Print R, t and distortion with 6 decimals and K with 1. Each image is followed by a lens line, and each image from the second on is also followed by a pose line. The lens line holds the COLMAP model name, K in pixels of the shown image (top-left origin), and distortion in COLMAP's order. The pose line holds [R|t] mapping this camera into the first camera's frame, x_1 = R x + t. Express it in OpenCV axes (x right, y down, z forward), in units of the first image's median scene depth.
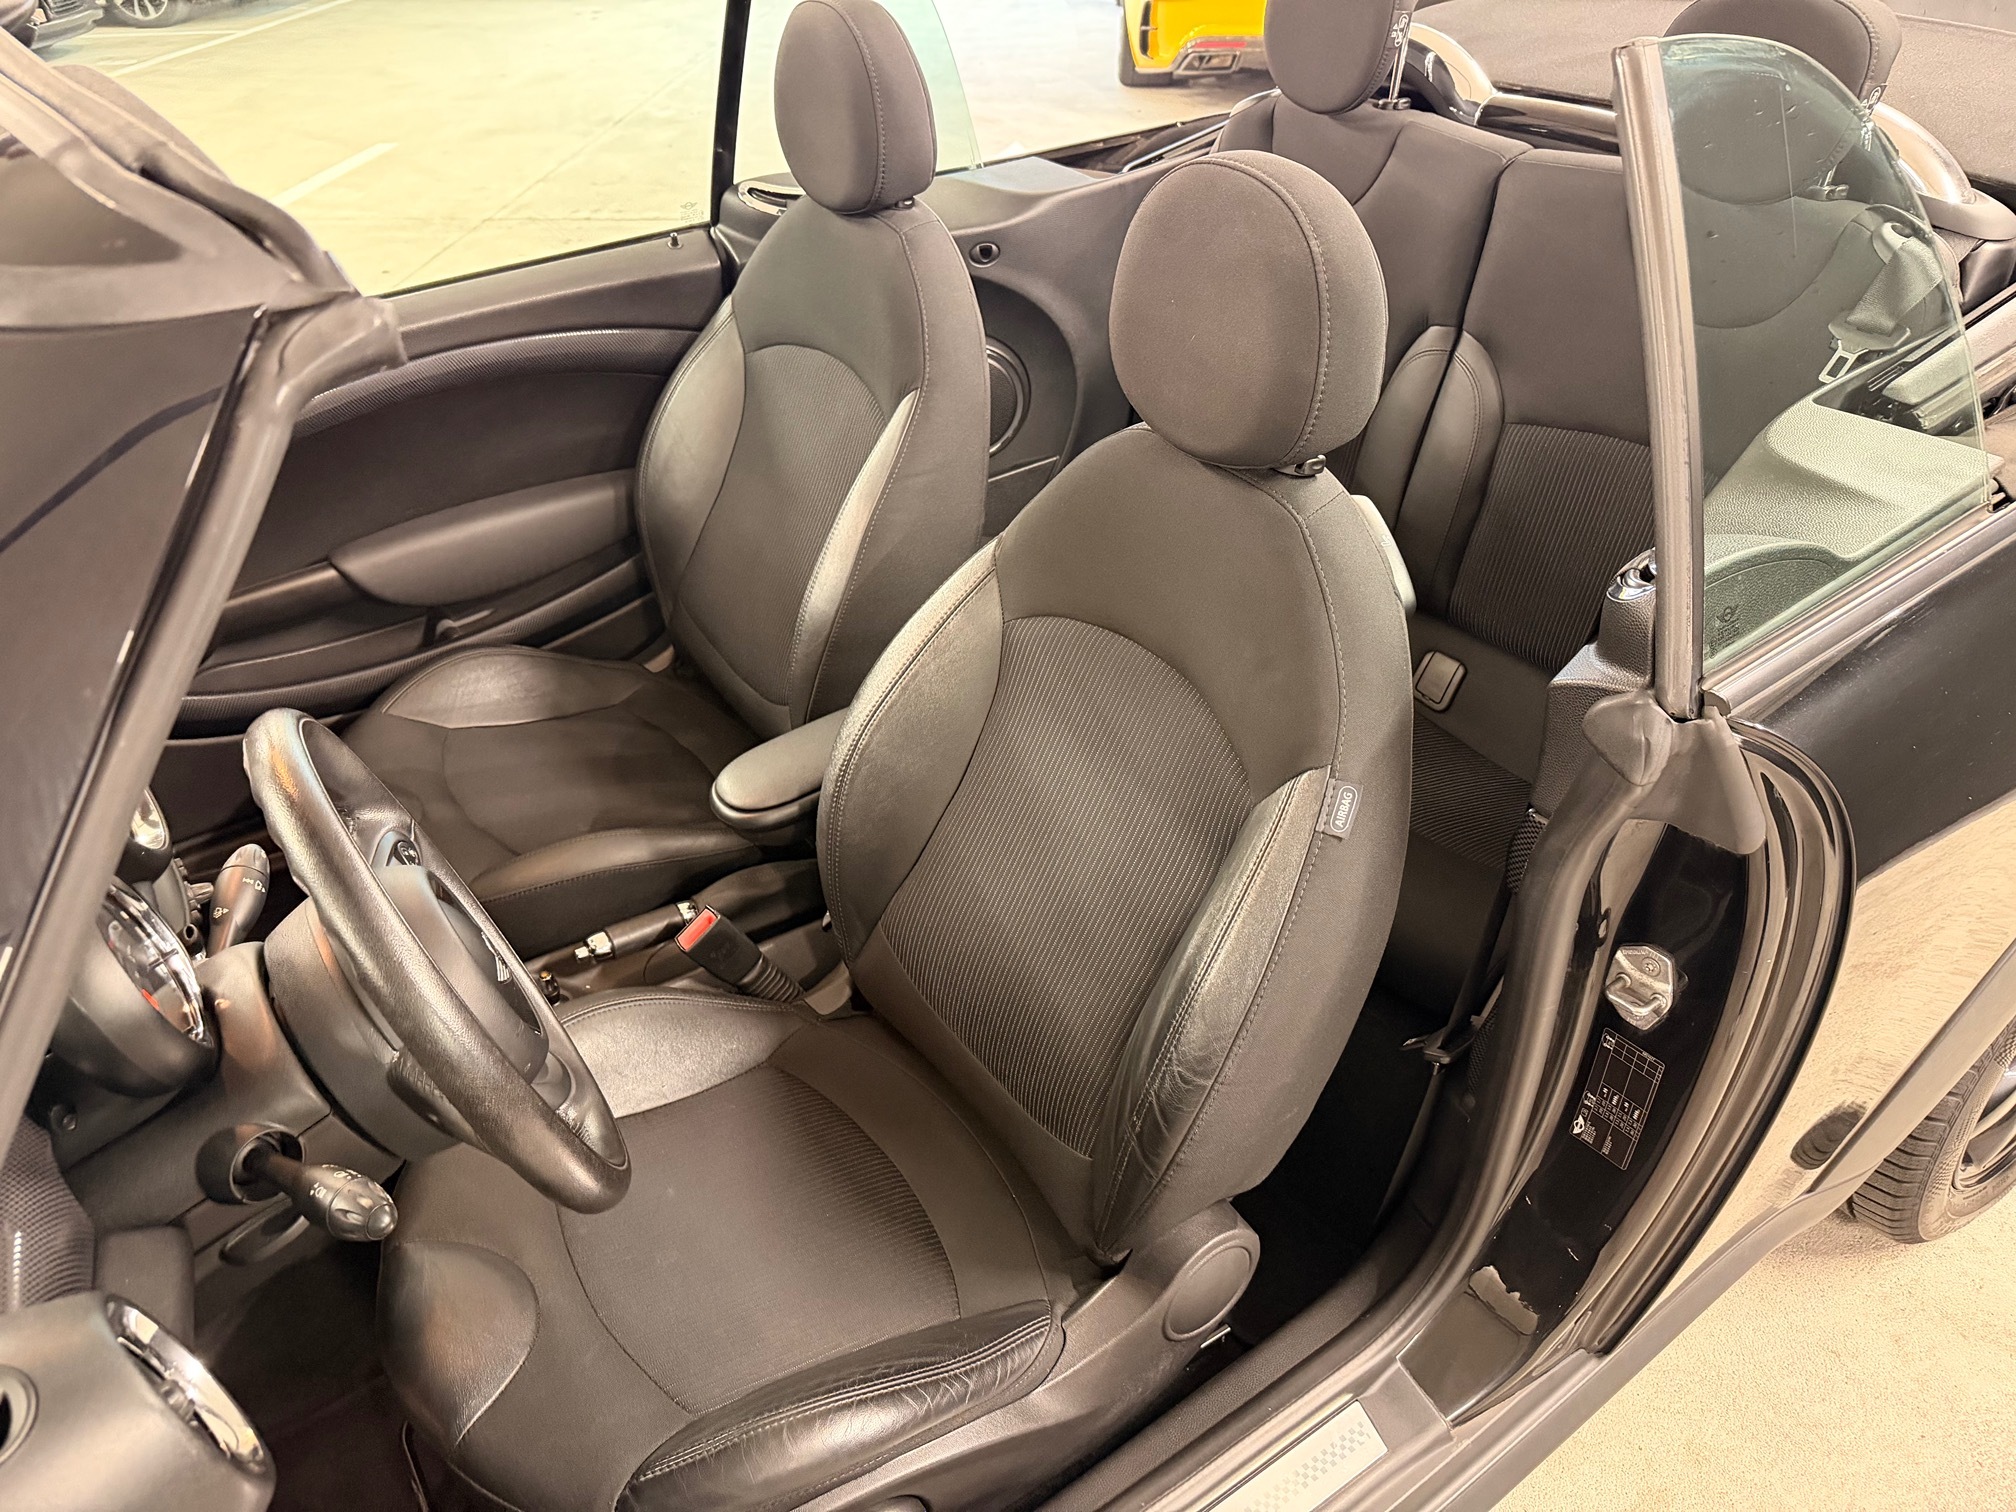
lens RADIAL K [[1524.1, 0, 1096.2], [0, 1524.1, 755.5], [0, 0, 1]] dist [0.067633, -0.114687]
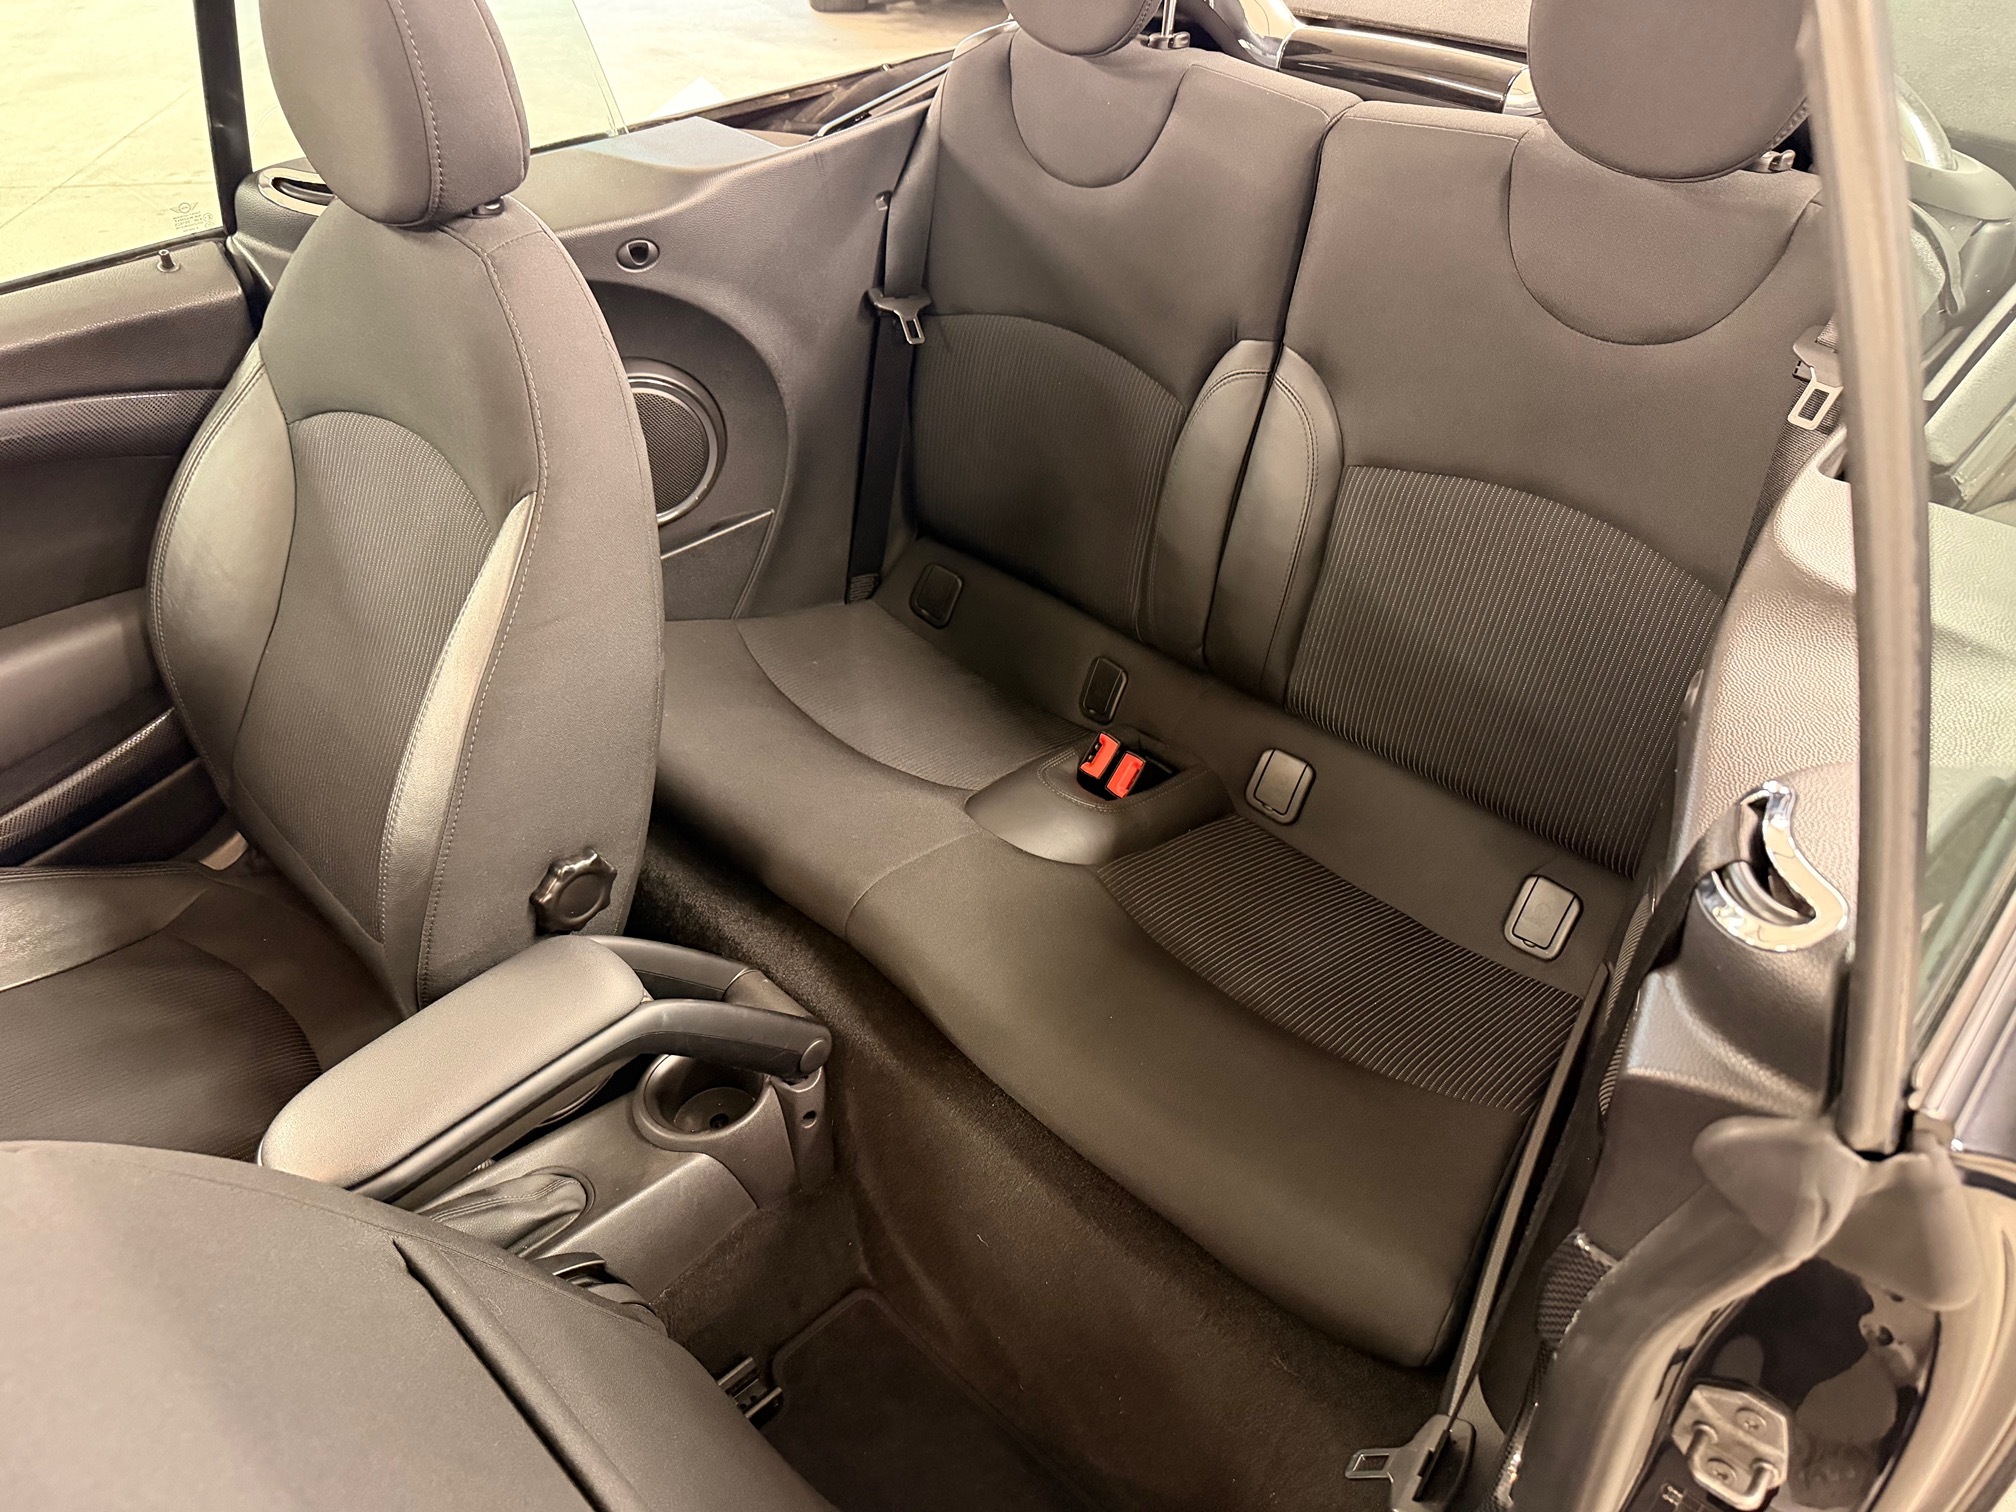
lens RADIAL K [[1437.5, 0, 1052.9], [0, 1437.5, 760.0], [0, 0, 1]] dist [0.019614, -0.024976]
pose [[0.986876, -0.082809, 0.138630, 0.008441], [0.073102, 0.994597, 0.073711, -0.130484], [-0.143984, -0.062610, 0.987597, 0.290032]]
